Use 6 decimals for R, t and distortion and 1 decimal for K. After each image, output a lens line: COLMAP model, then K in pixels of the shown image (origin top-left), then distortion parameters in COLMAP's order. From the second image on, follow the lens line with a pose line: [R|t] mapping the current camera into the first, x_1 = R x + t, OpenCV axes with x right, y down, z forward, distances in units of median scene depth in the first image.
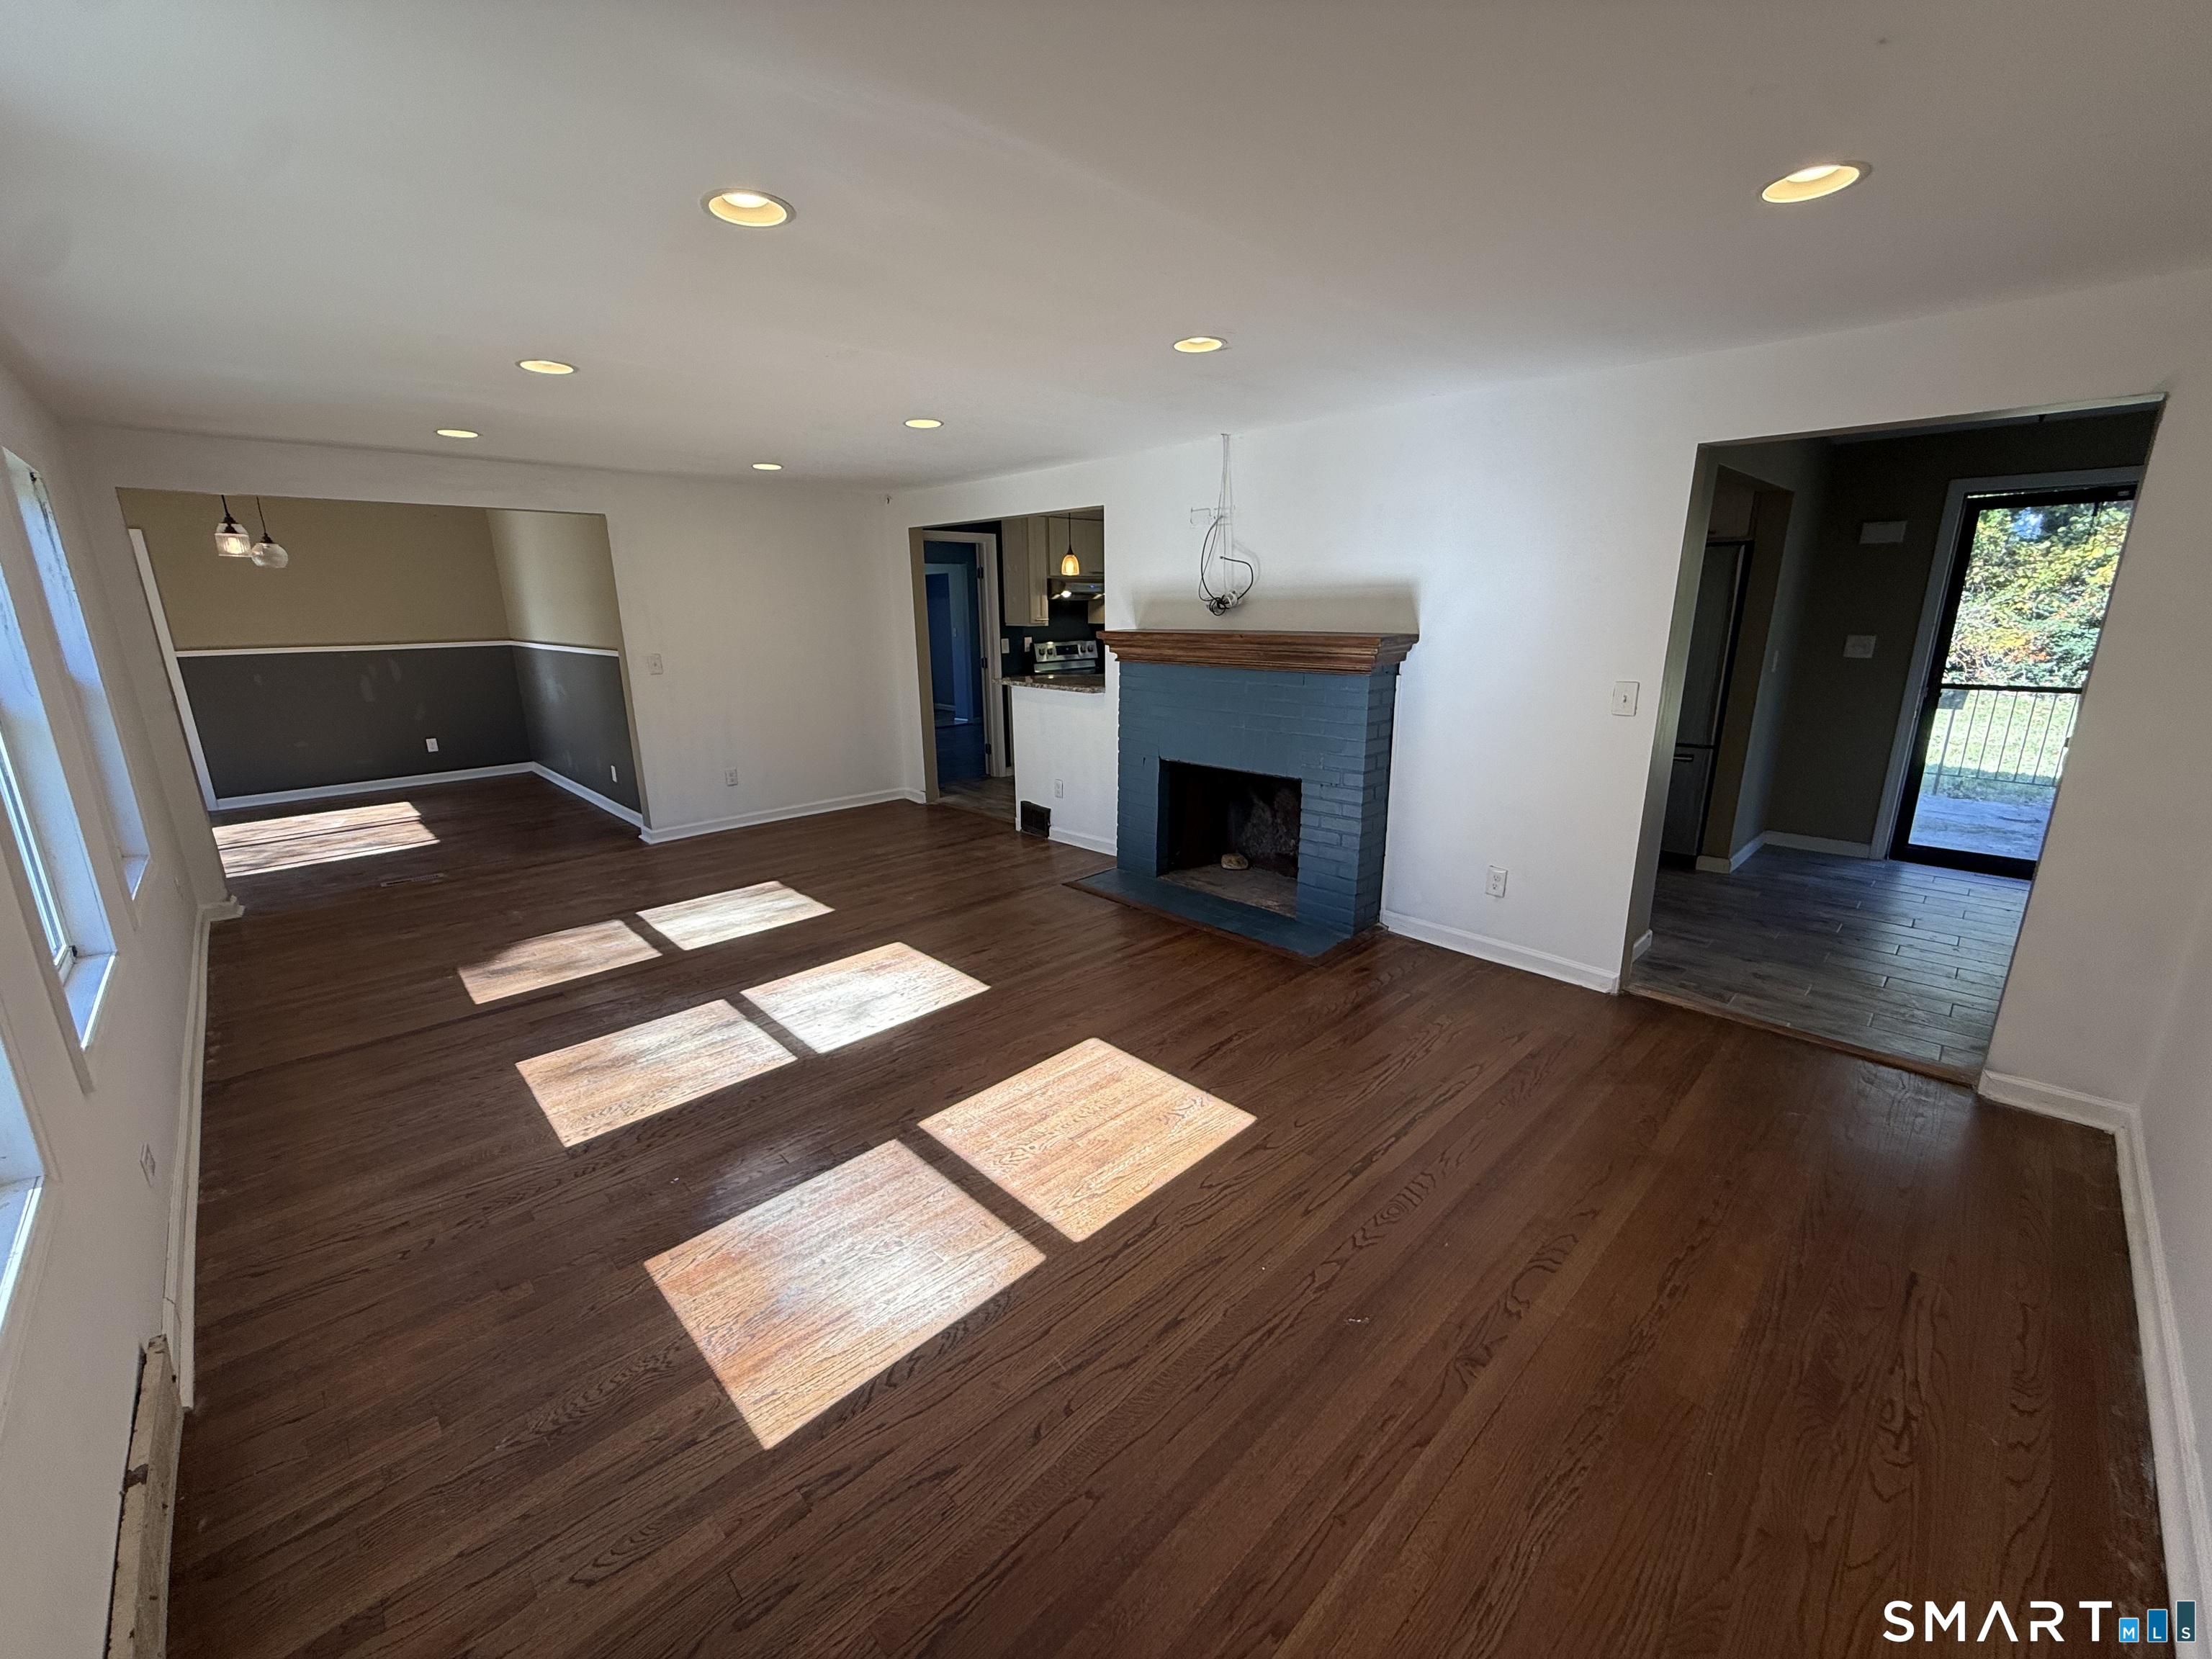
lens RADIAL K [[881.9, 0, 1098.2], [0, 881.9, 829.8], [0, 0, 1]] dist [0.001286, -0.002243]
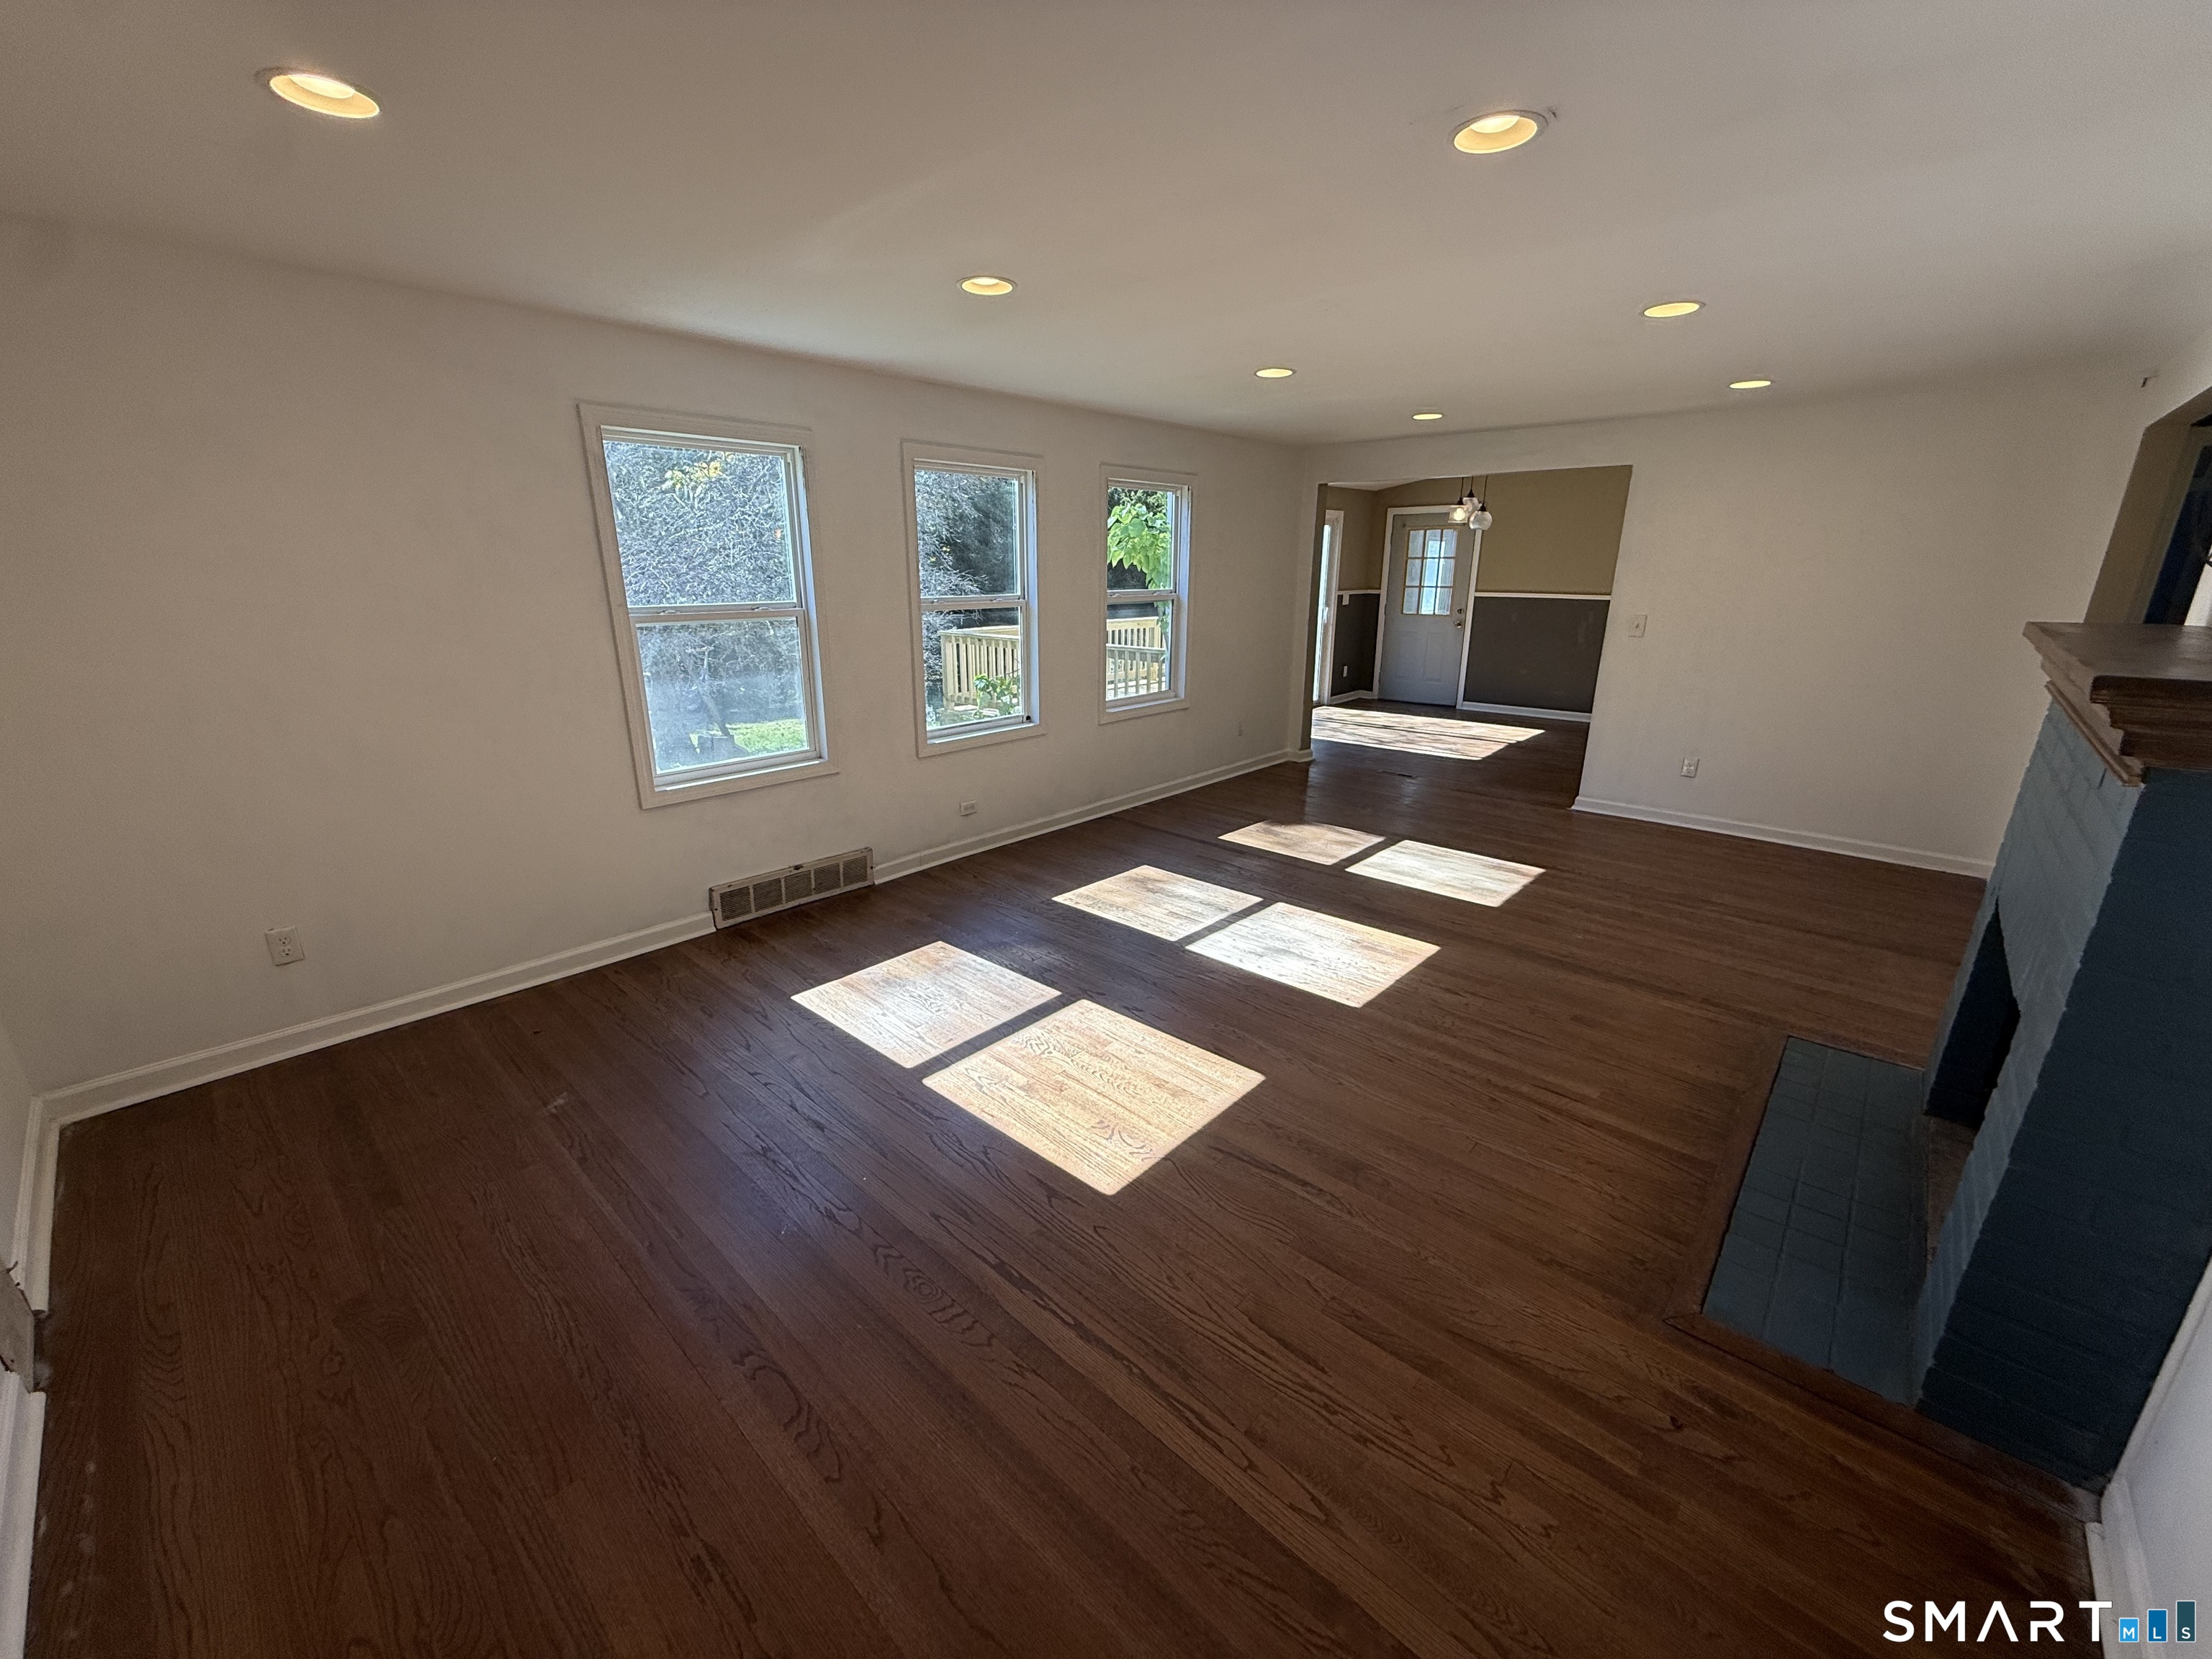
lens RADIAL K [[881.9, 0, 1098.8], [0, 881.9, 830.2], [0, 0, 1]] dist [0.001286, -0.002243]
pose [[0.058845, 0.298428, -0.952616, 0.598594], [-0.252733, 0.927635, 0.274990, -0.147895], [0.965745, 0.224576, 0.130009, 0.558780]]
